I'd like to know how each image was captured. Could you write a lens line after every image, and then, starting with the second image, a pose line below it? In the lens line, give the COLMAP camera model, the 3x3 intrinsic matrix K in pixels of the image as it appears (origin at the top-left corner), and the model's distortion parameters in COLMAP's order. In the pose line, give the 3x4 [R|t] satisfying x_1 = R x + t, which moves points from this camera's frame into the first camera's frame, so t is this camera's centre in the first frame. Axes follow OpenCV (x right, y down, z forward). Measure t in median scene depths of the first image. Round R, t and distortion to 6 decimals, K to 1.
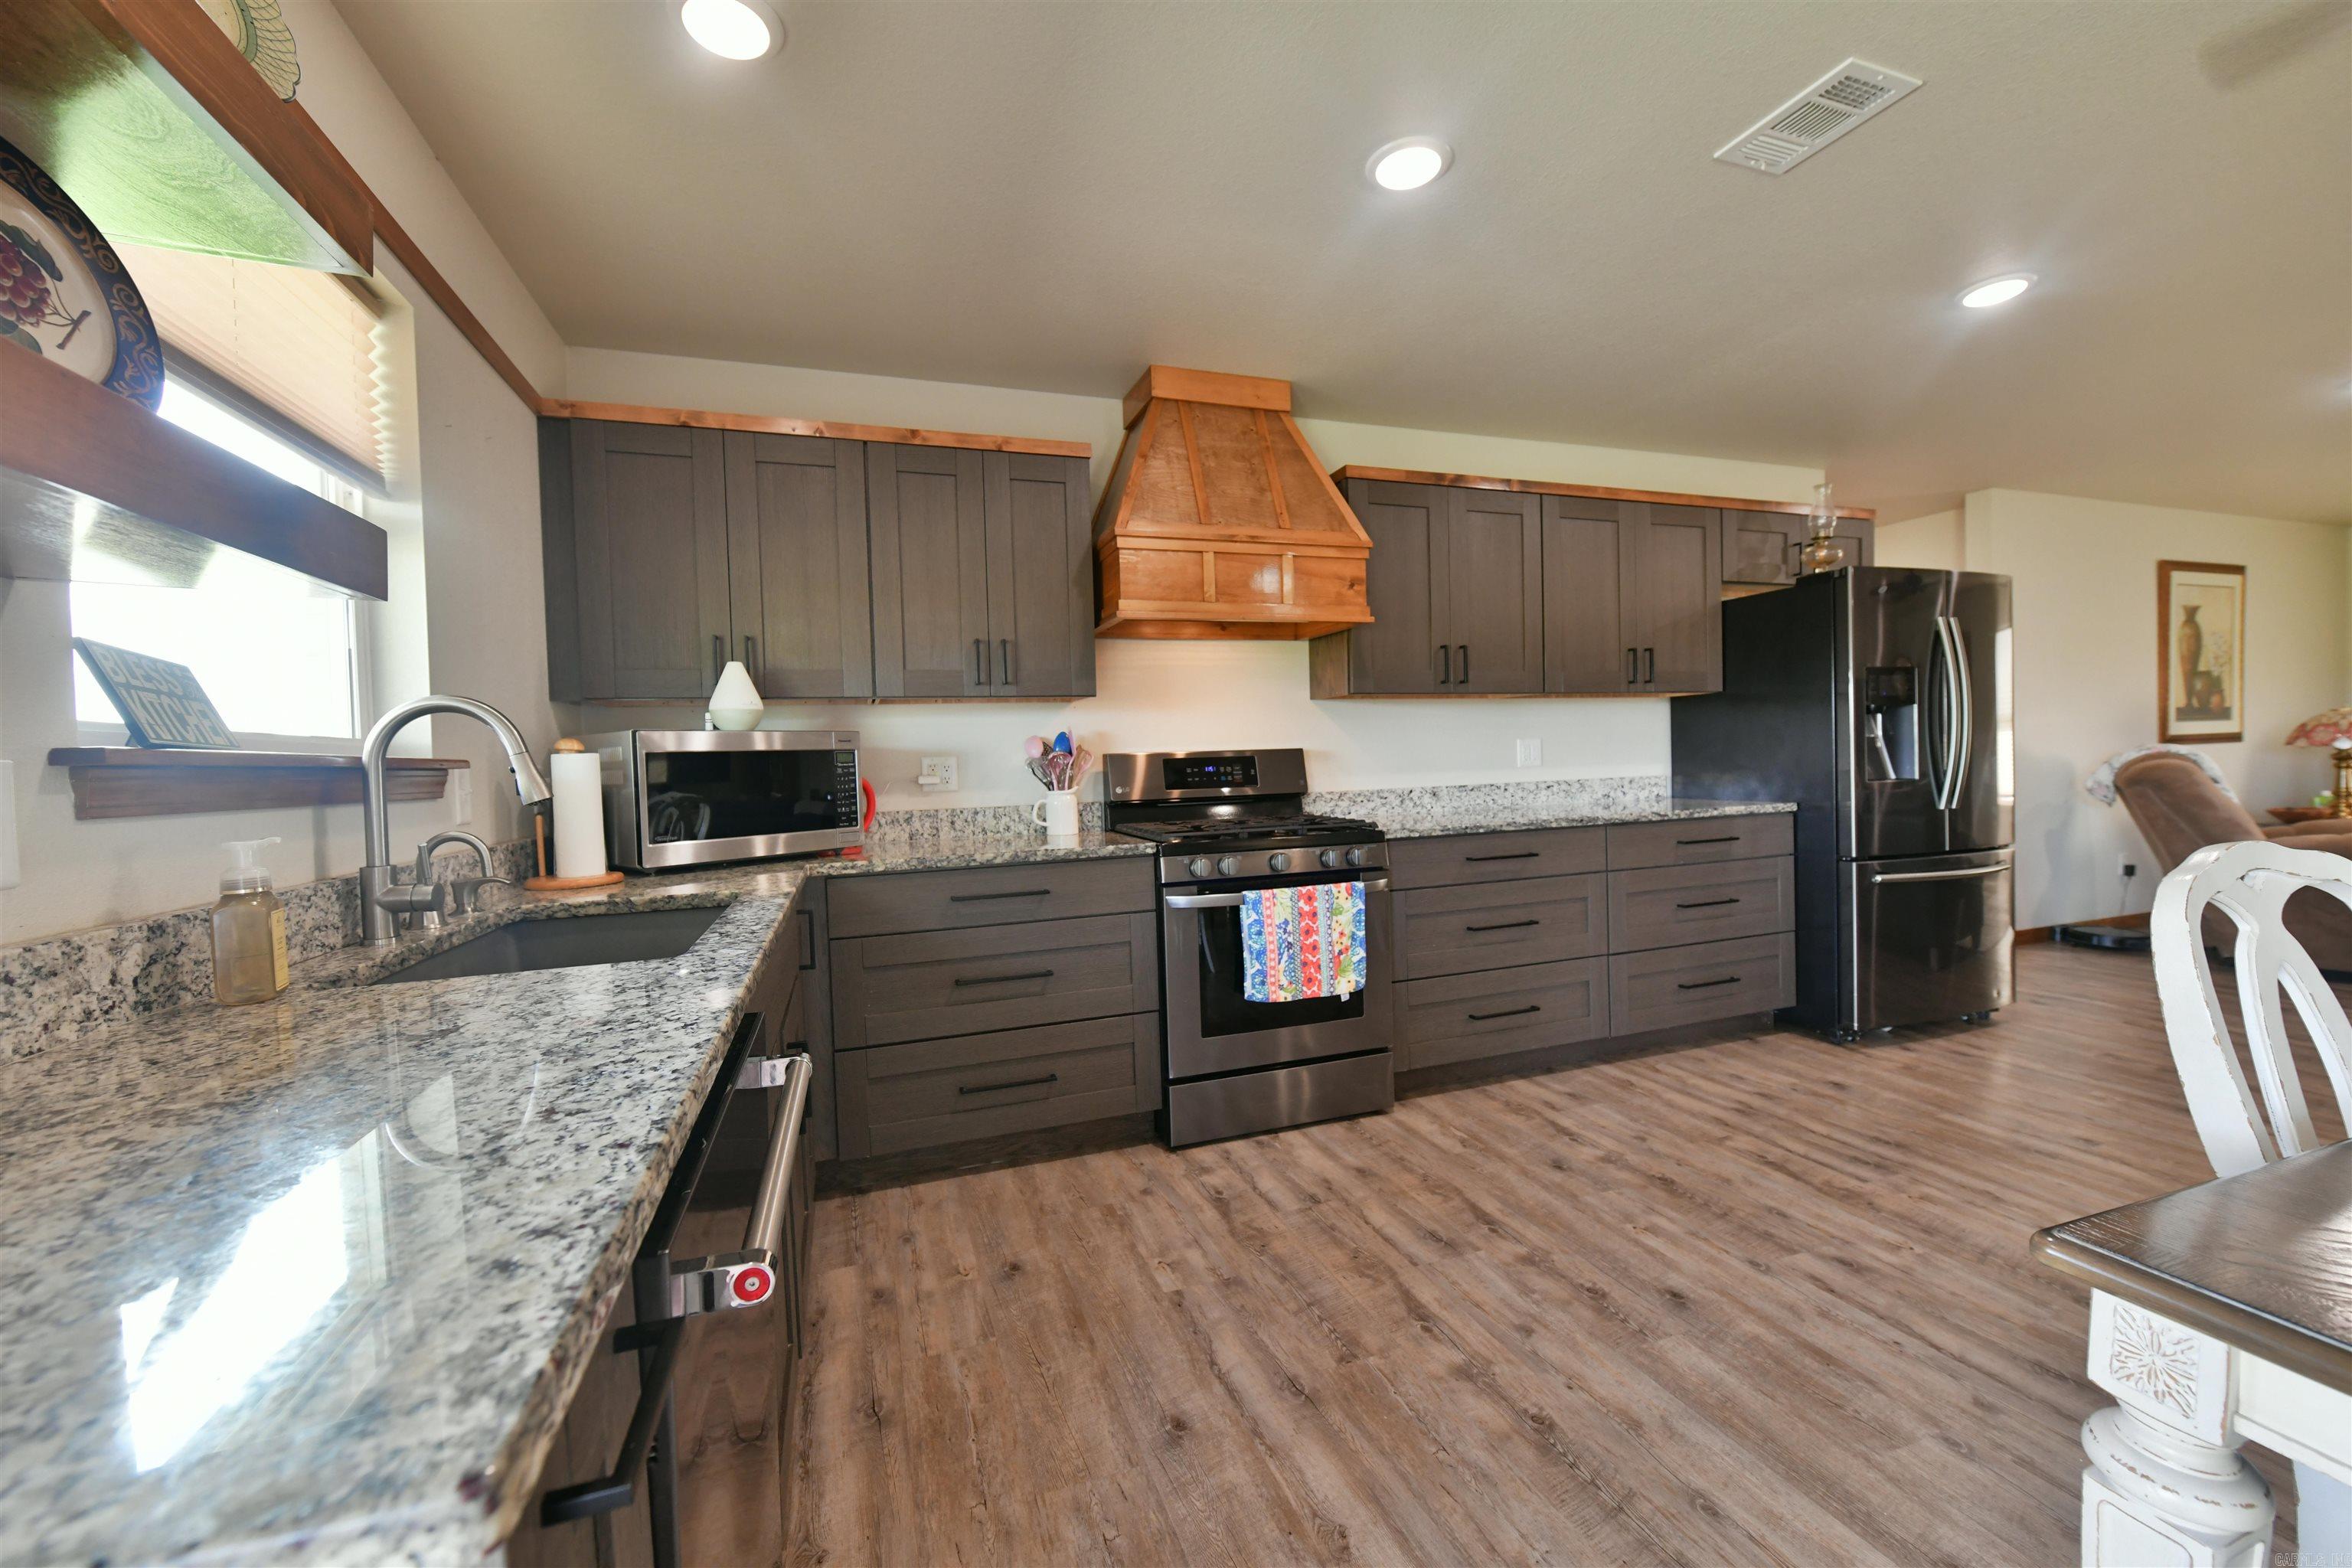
lens RADIAL K [[936.4, 0, 1178.5], [0, 936.4, 787.0], [0, 0, 1]] dist [-0.005321, -0.000639]
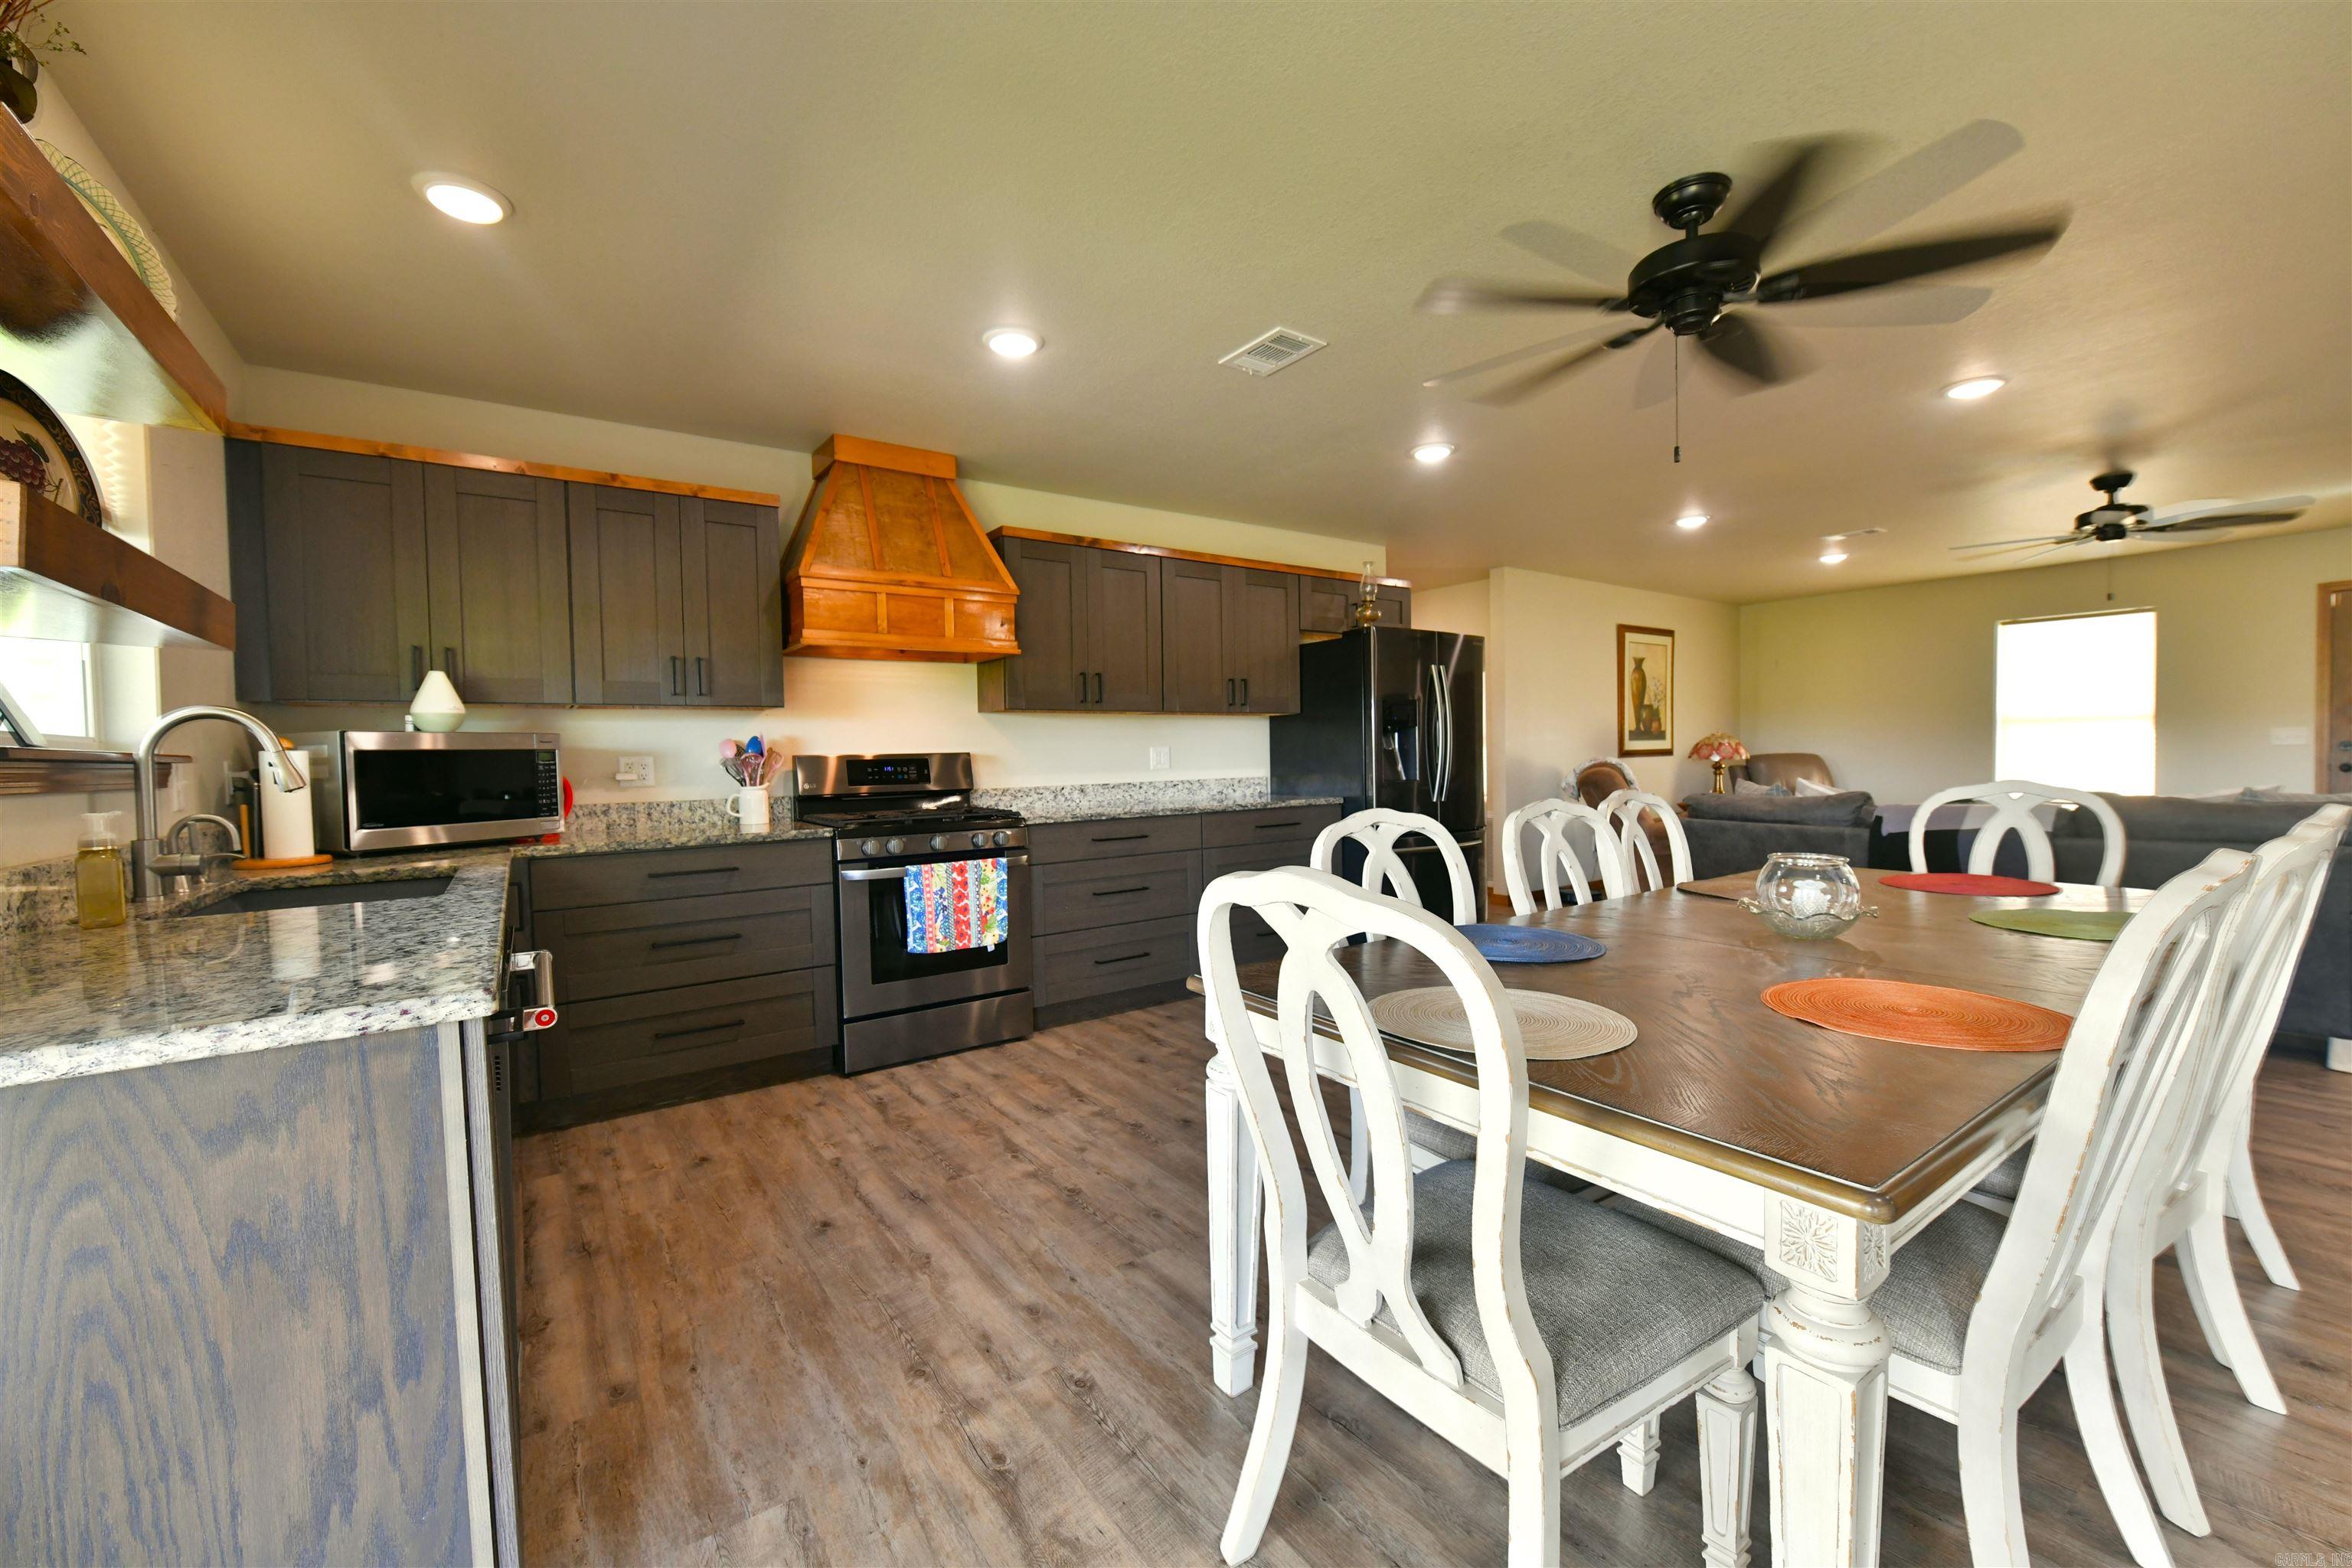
lens RADIAL K [[936.4, 0, 1178.5], [0, 936.4, 787.0], [0, 0, 1]] dist [-0.005321, -0.000639]
pose [[0.960894, 0.002425, 0.276907, 0.070075], [-0.001950, 0.999996, -0.001990, 0.006649], [-0.276911, 0.001372, 0.960895, -0.305042]]
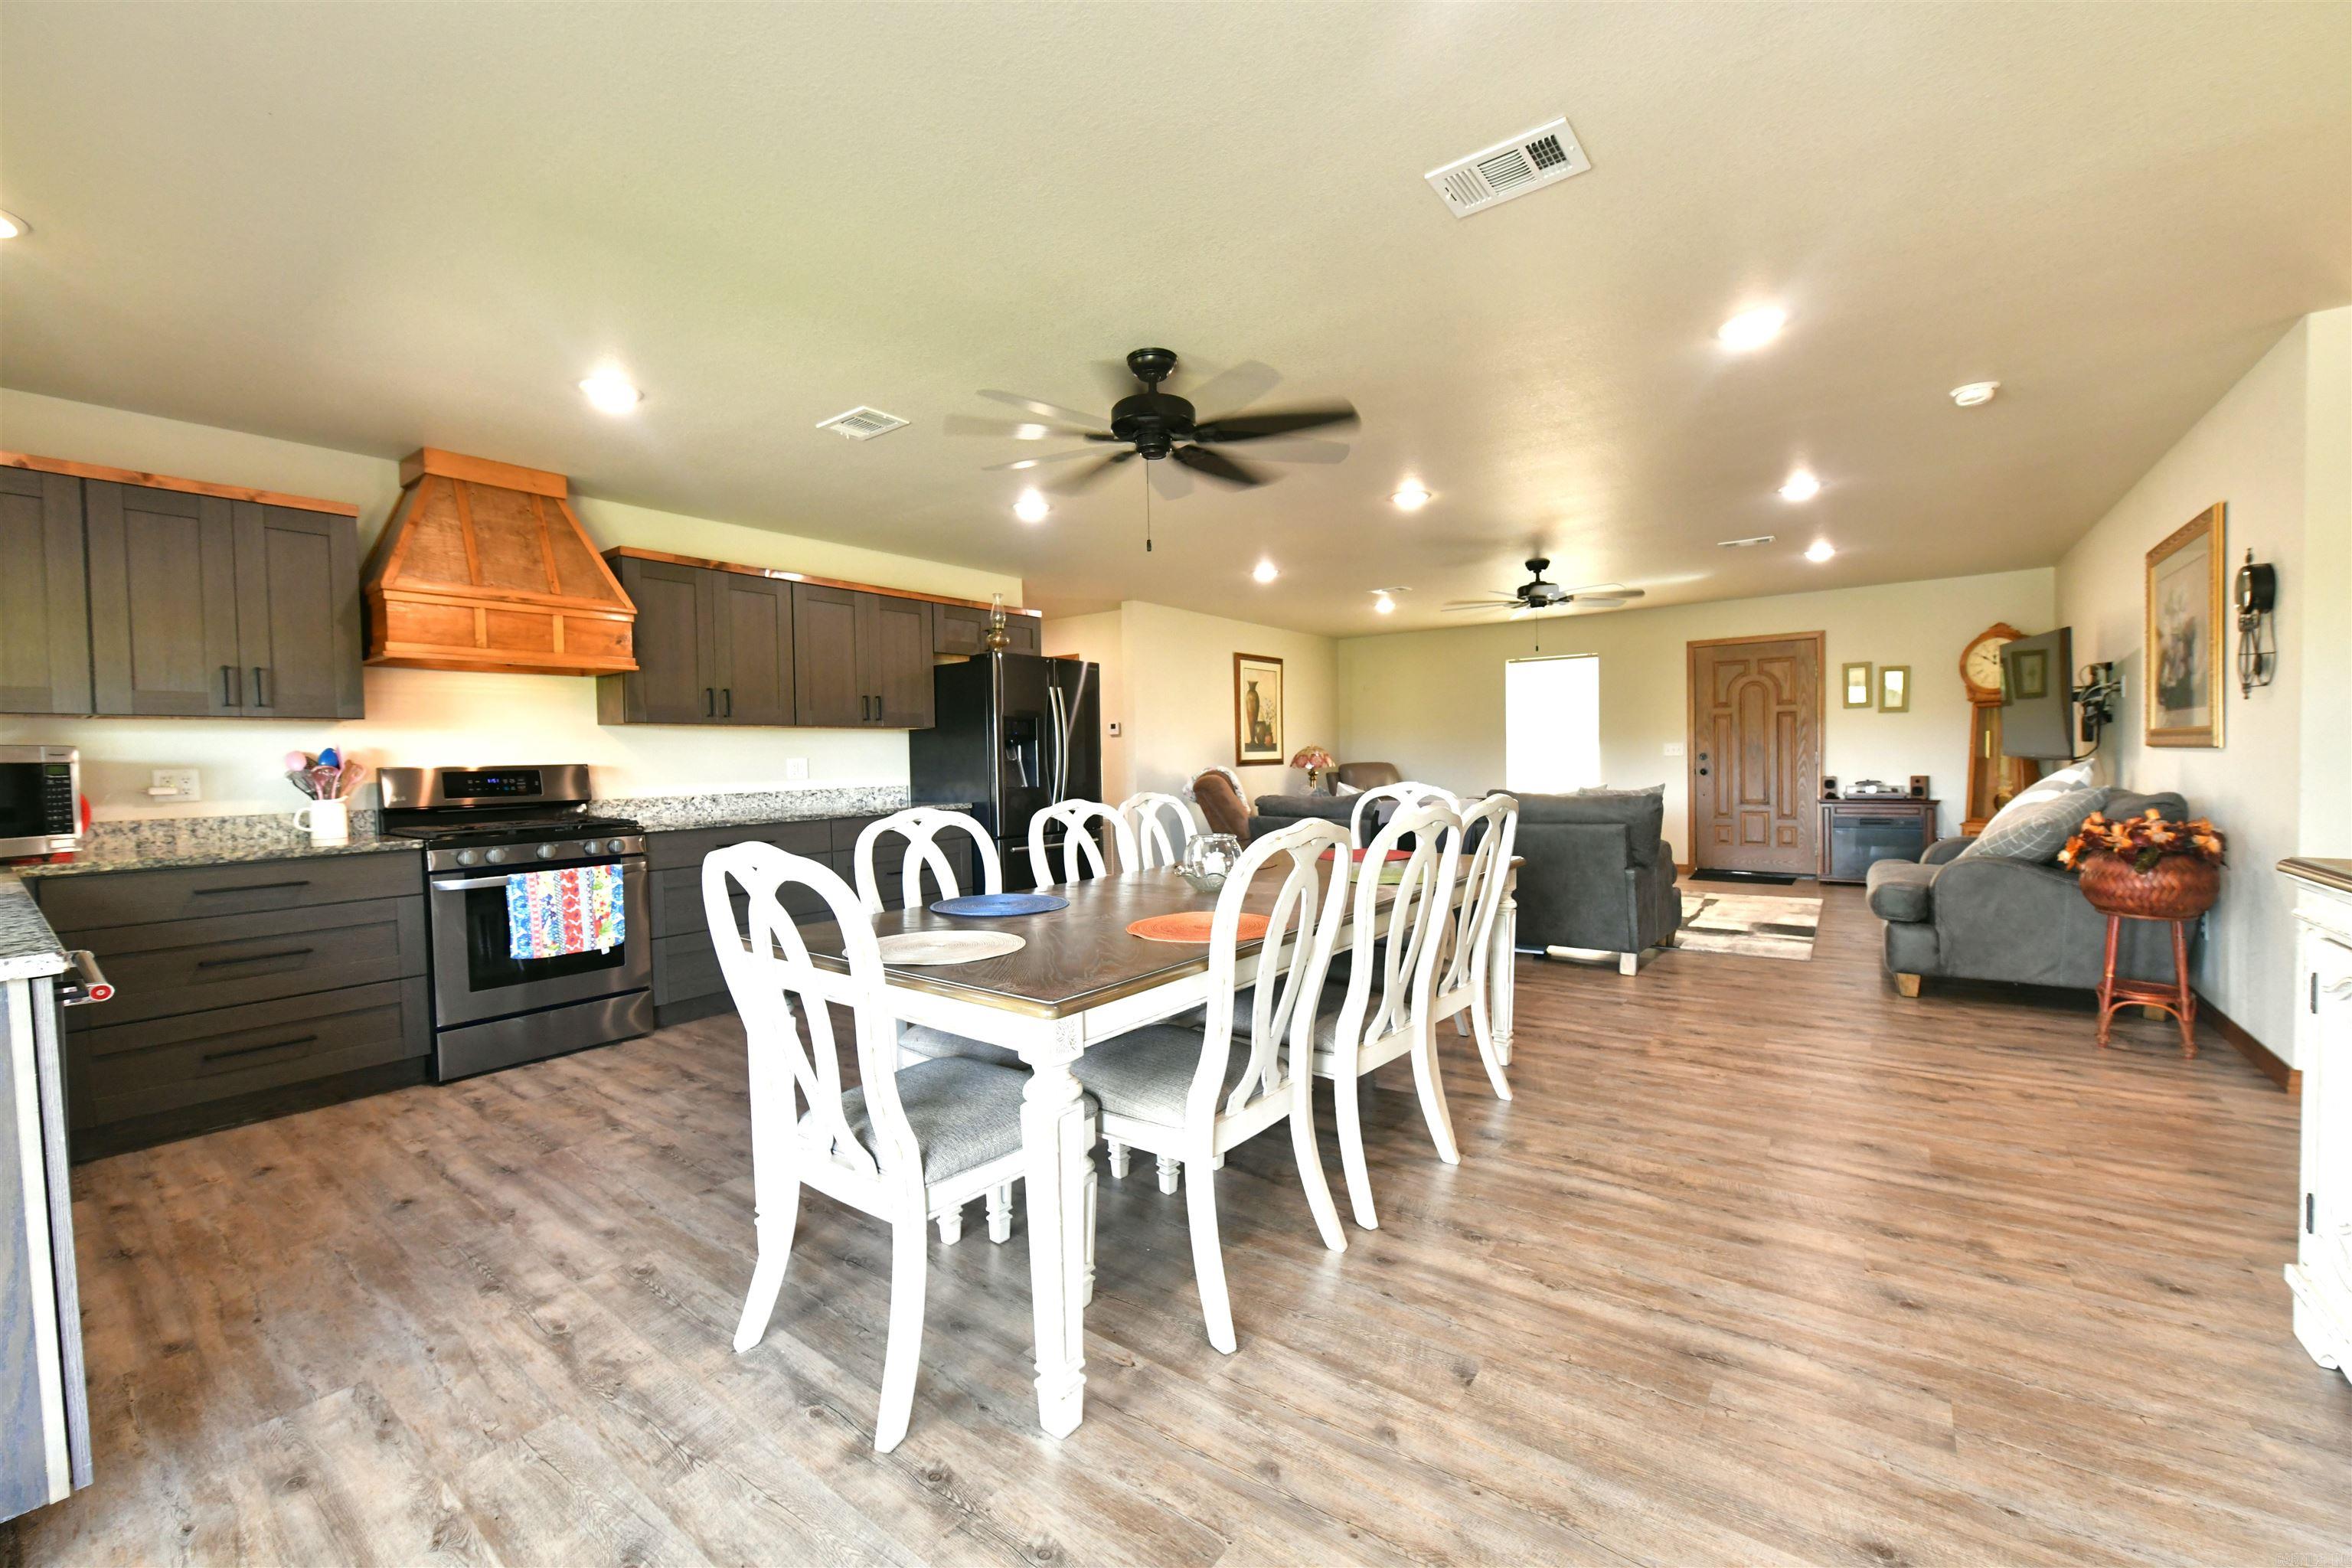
lens RADIAL K [[936.4, 0, 1178.5], [0, 936.4, 787.0], [0, 0, 1]] dist [-0.005321, -0.000639]
pose [[0.832412, -0.003955, 0.554144, 0.122060], [0.011551, 0.999881, -0.010215, 0.013337], [-0.554037, 0.014904, 0.832358, -0.580424]]
